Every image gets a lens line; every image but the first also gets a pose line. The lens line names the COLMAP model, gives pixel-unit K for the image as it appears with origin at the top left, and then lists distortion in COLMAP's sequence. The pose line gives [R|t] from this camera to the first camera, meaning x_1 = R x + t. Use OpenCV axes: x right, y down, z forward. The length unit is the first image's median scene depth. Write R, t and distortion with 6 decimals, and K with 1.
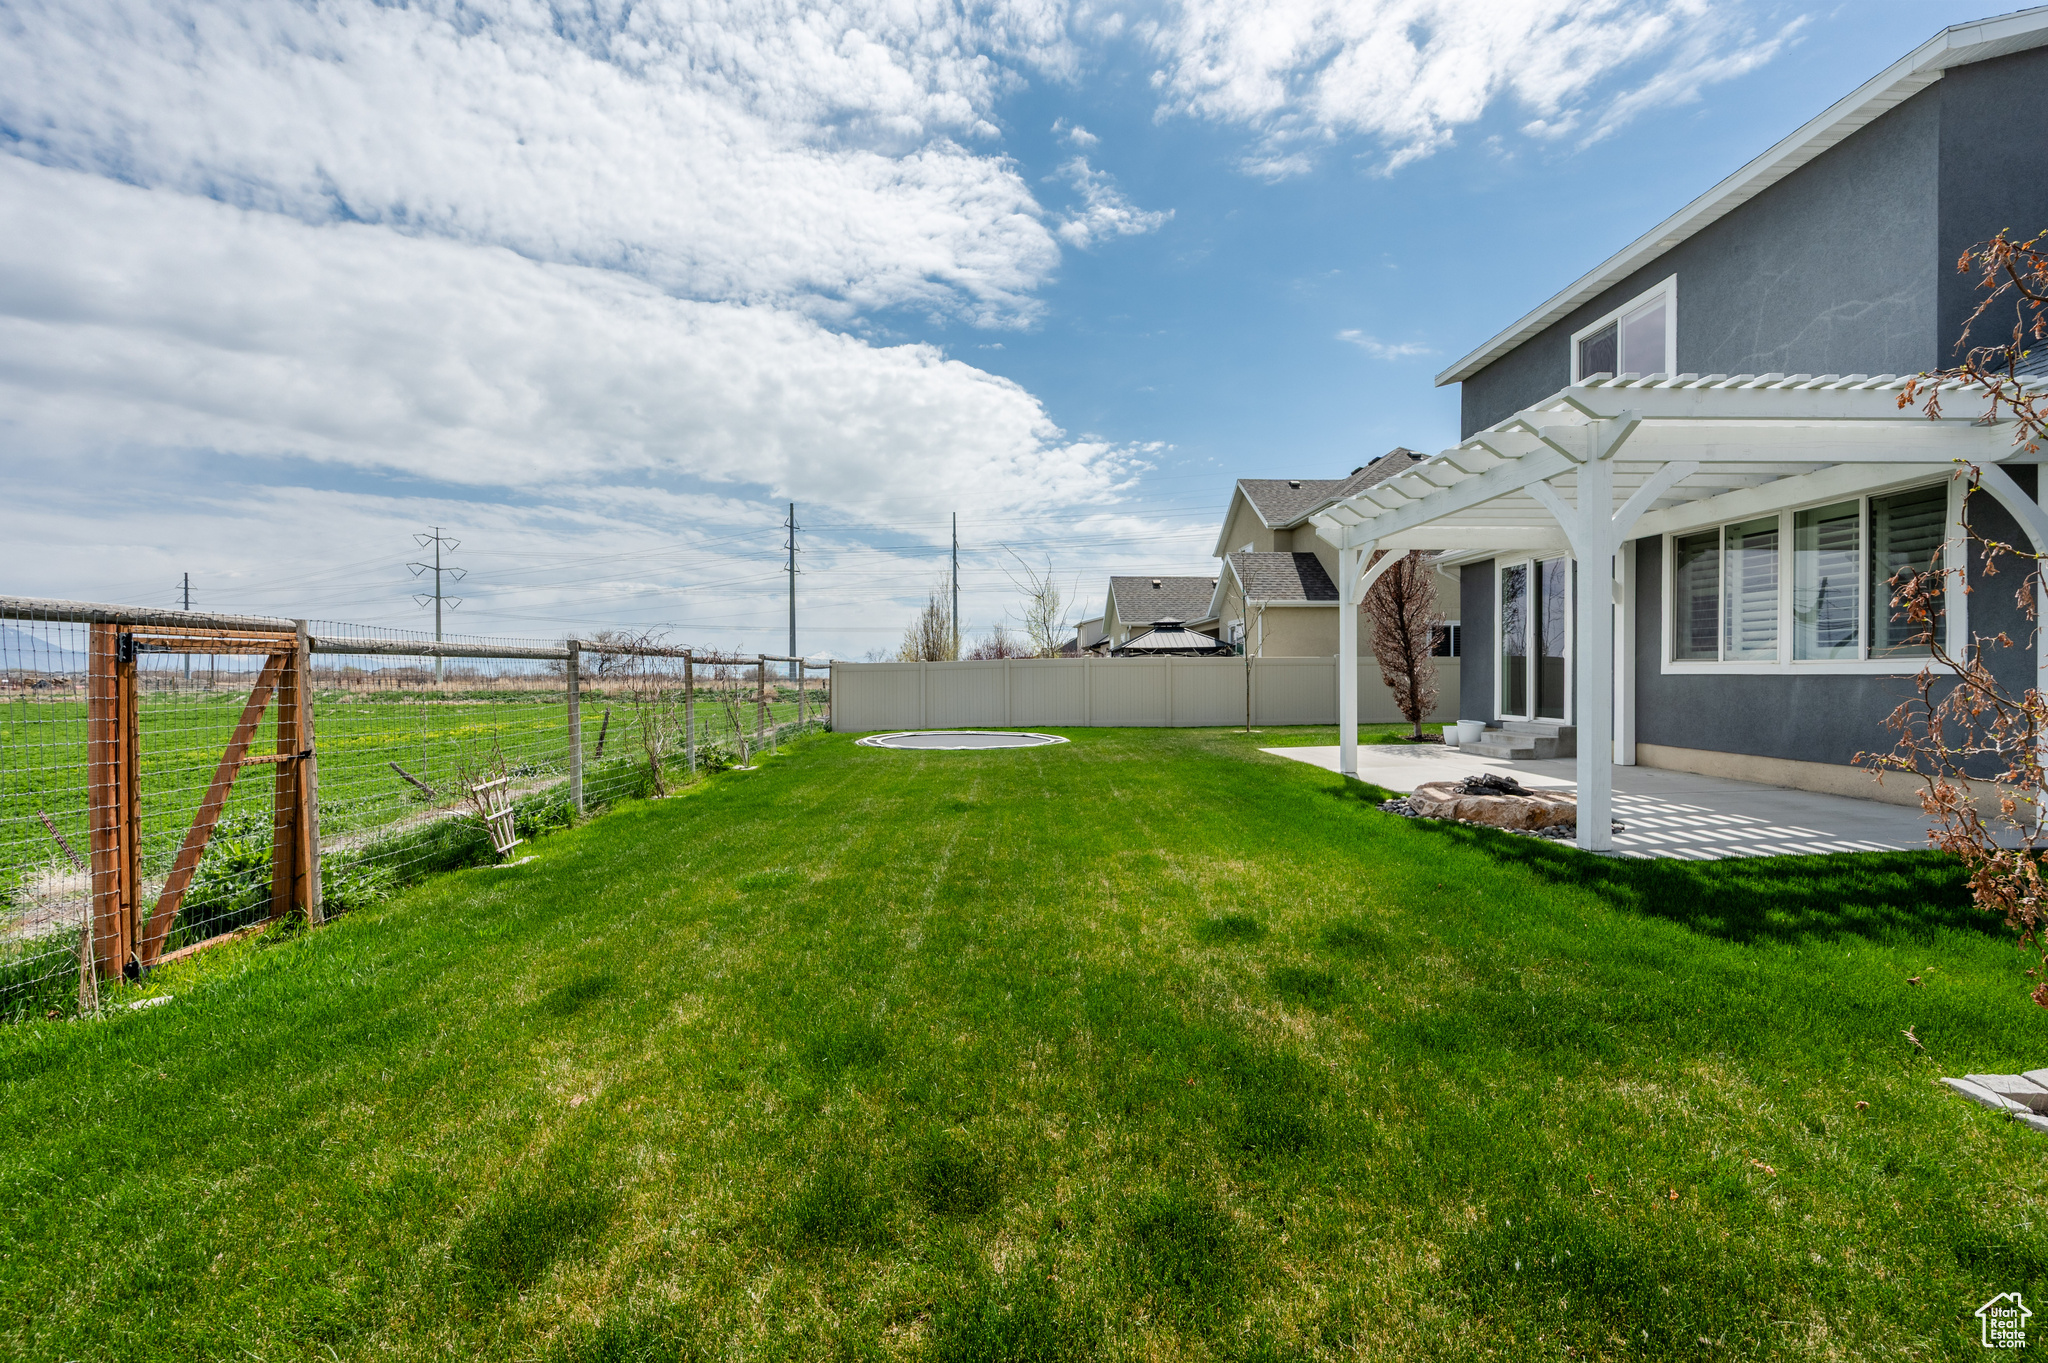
lens RADIAL K [[808.2, 0, 1018.5], [0, 808.2, 687.9], [0, 0, 1]] dist [0.004158, -0.000824]
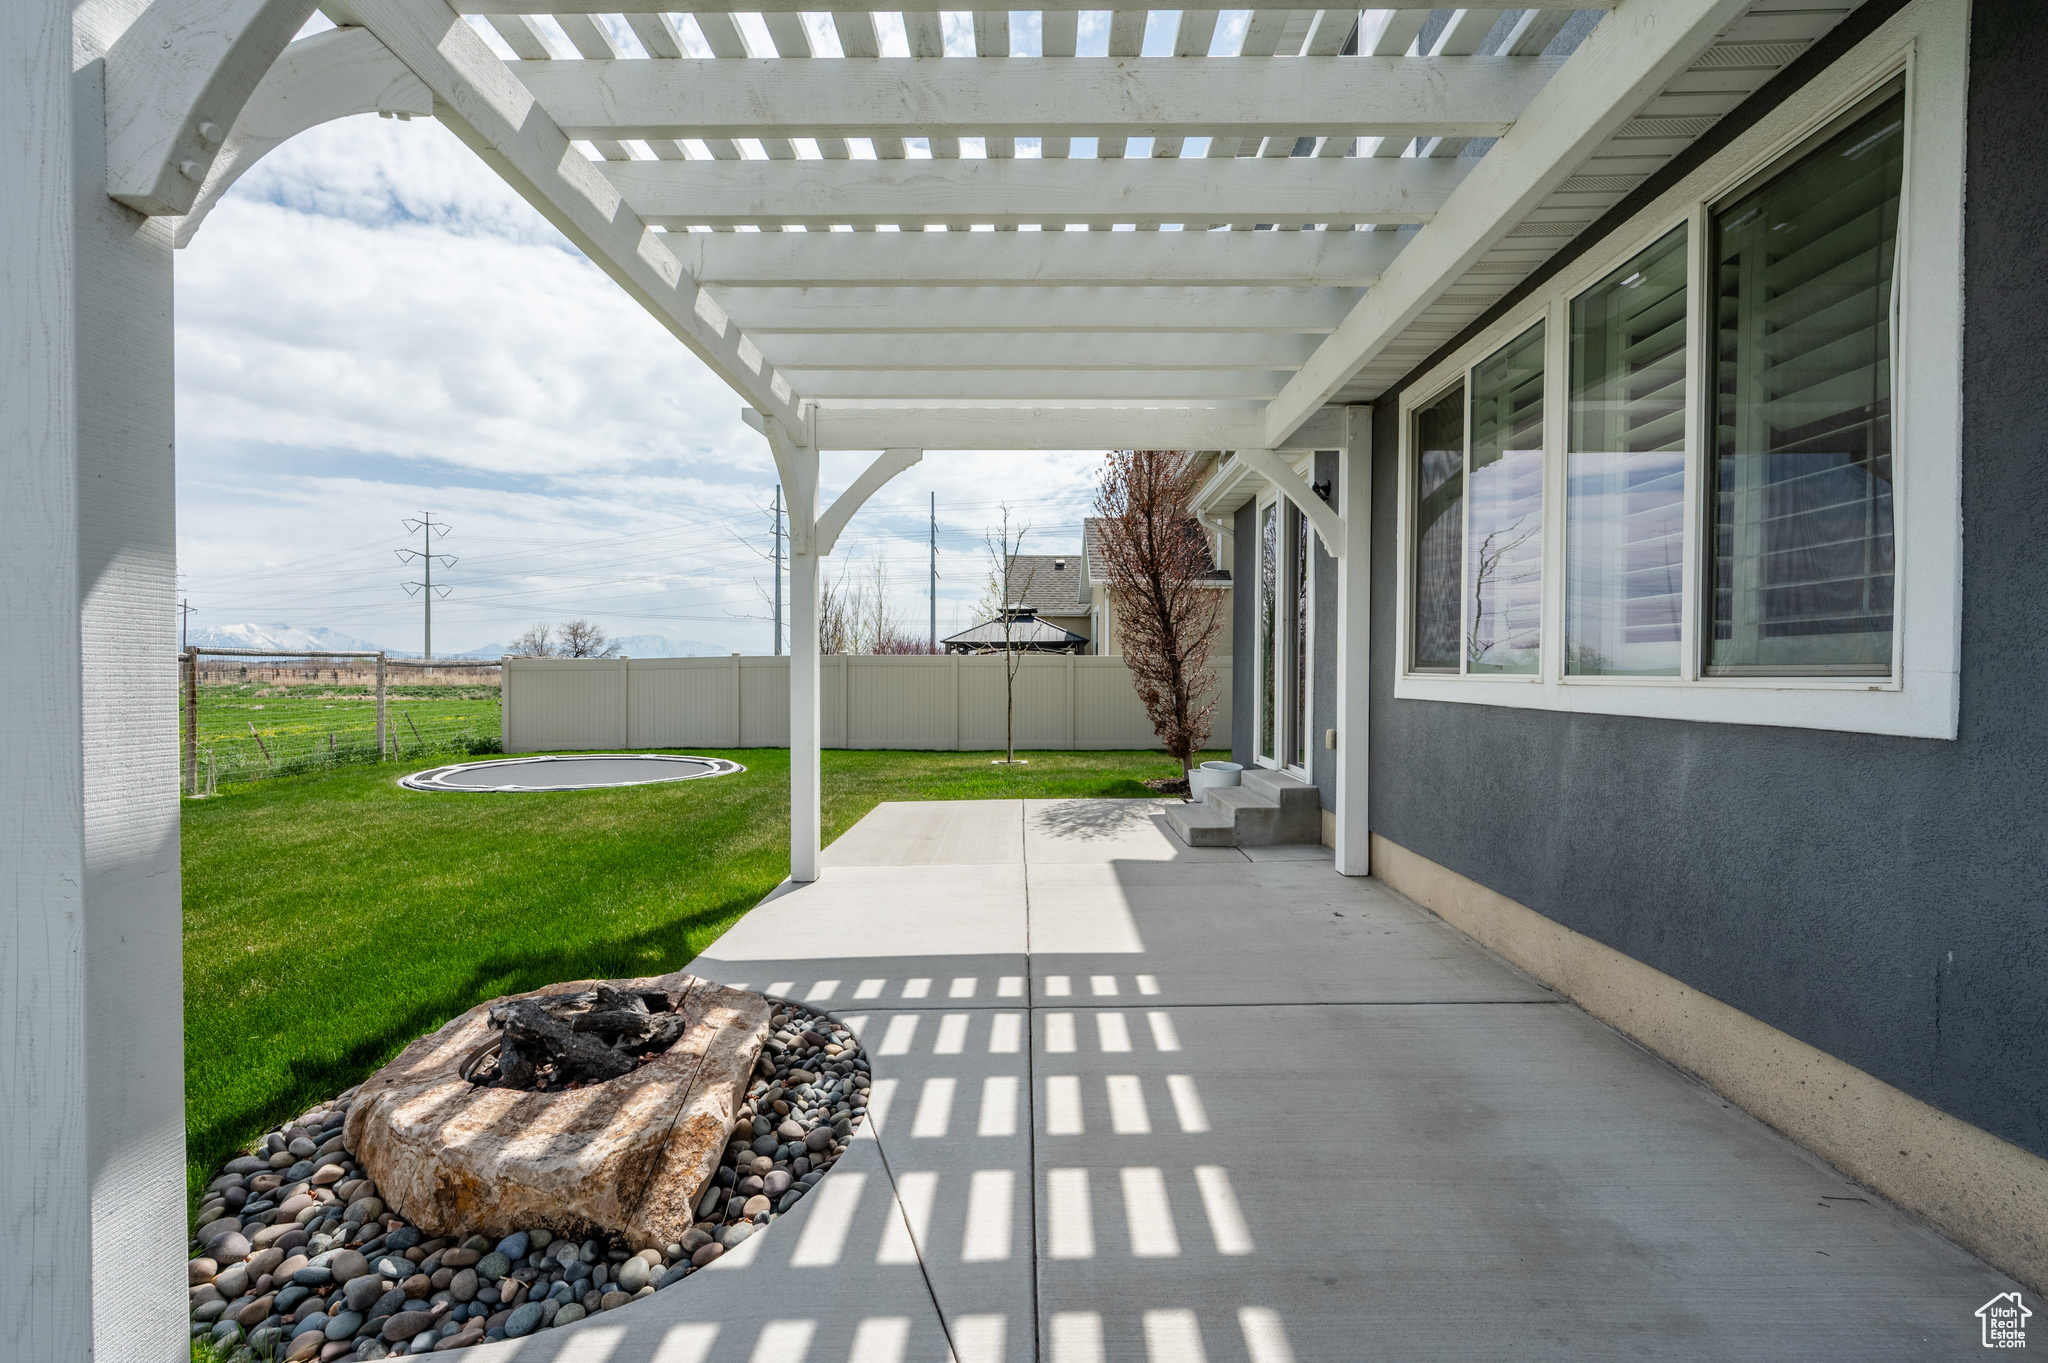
lens RADIAL K [[848.9, 0, 1033.5], [0, 848.9, 644.7], [0, 0, 1]] dist [-0.022275, 0.000004]
pose [[0.999661, 0.006805, -0.025148, 0.233759], [-0.007983, 0.998862, -0.047016, -0.009115], [0.024799, 0.047201, 0.998578, 0.191453]]
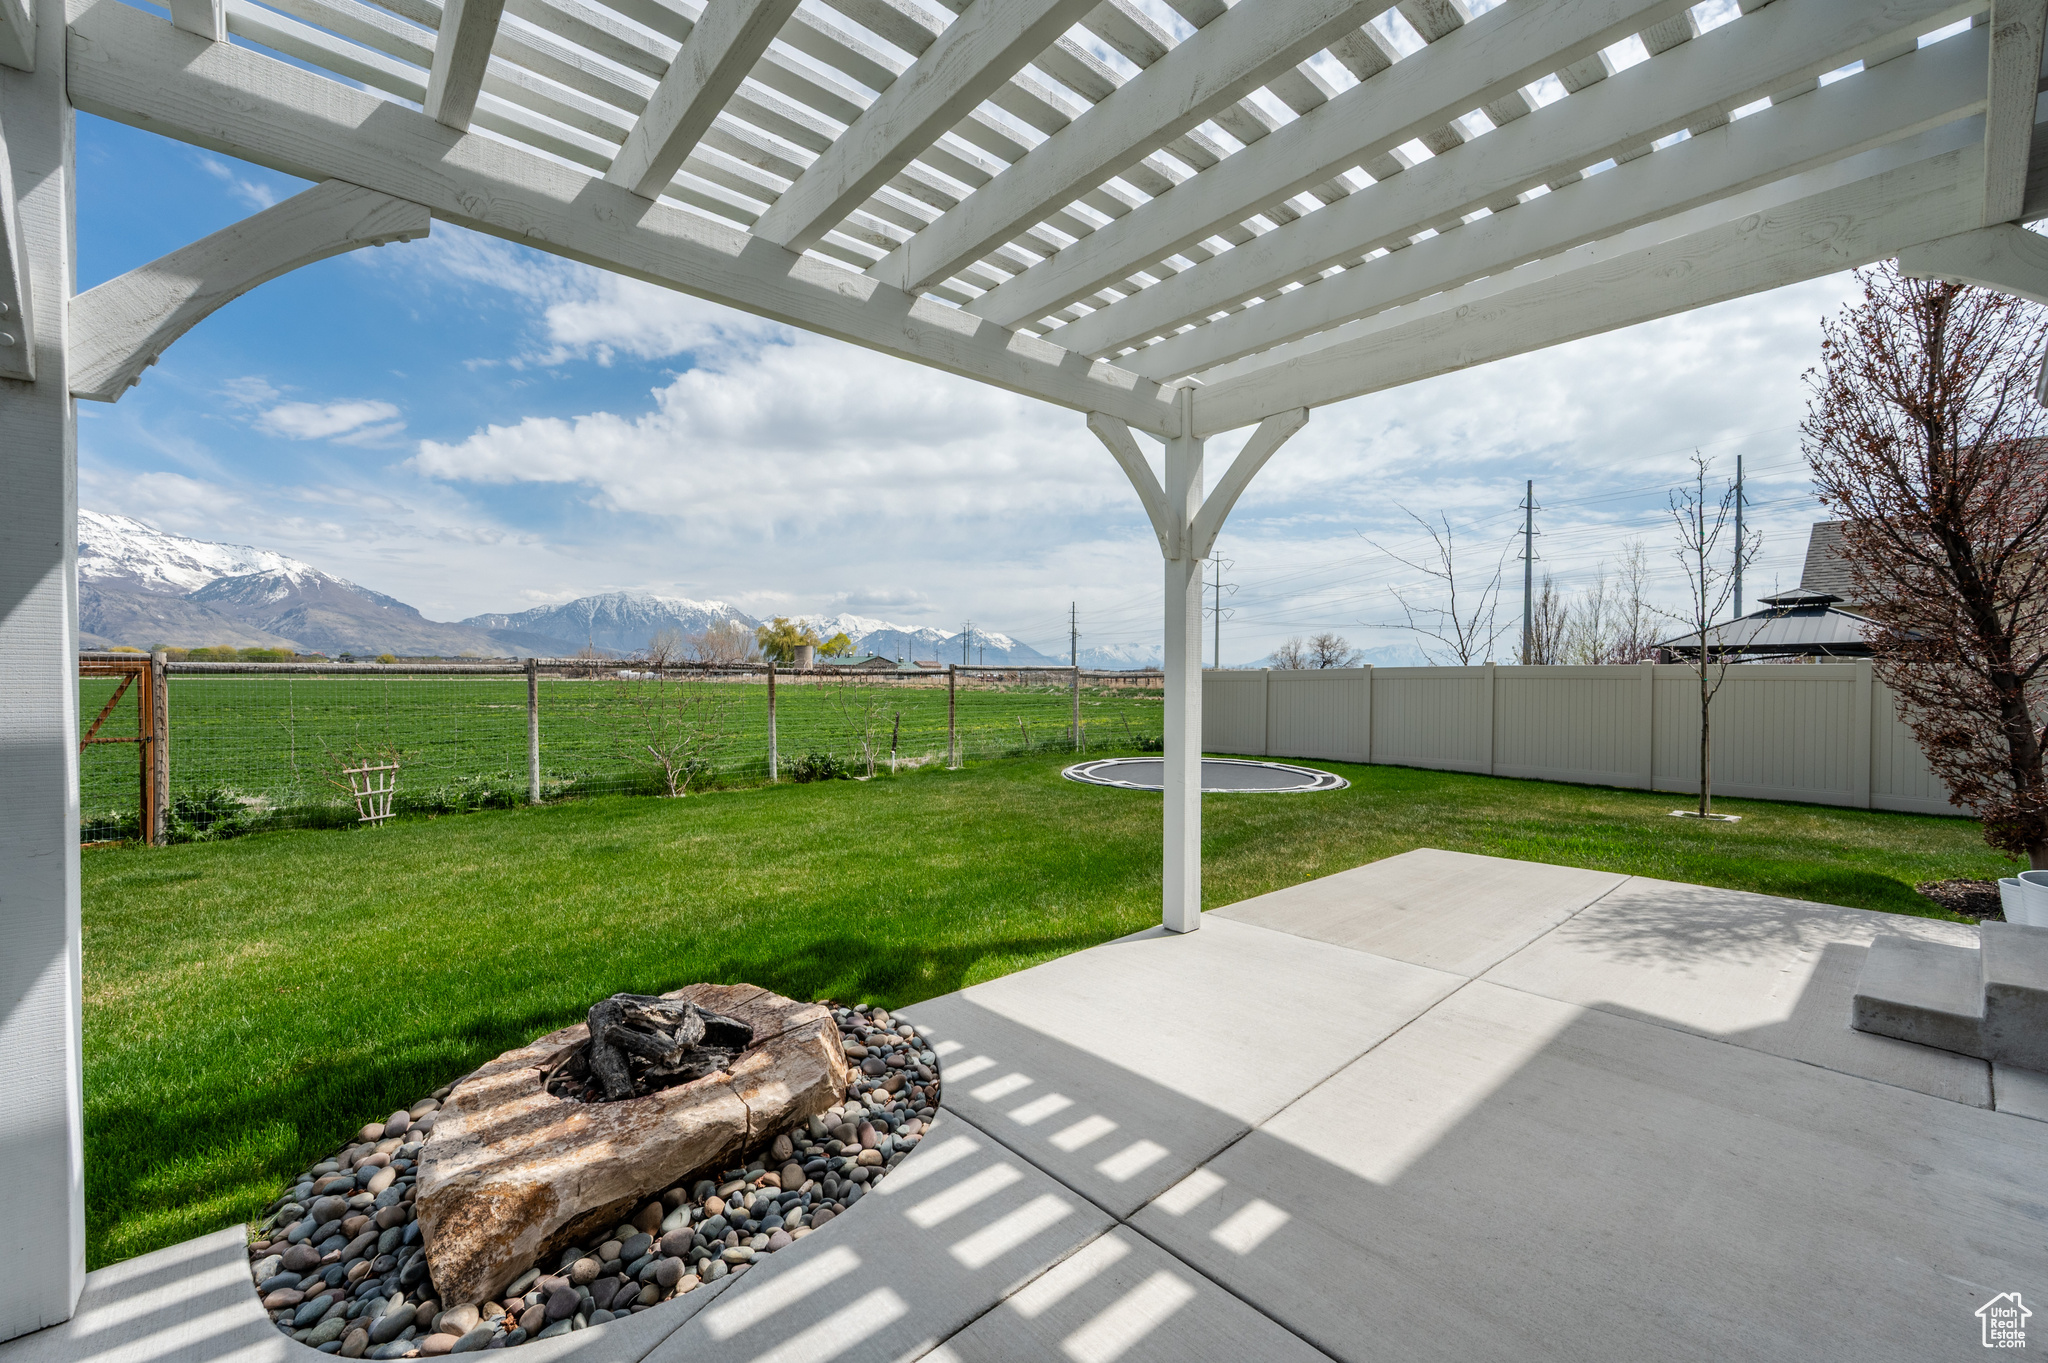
lens RADIAL K [[808.2, 0, 1041.8], [0, 808.2, 683.2], [0, 0, 1]] dist [0.004158, -0.000824]
pose [[0.643334, 0.016931, -0.765398, 0.290301], [-0.022299, 0.999746, 0.003372, -0.014214], [0.765261, 0.014898, 0.643548, 0.264645]]
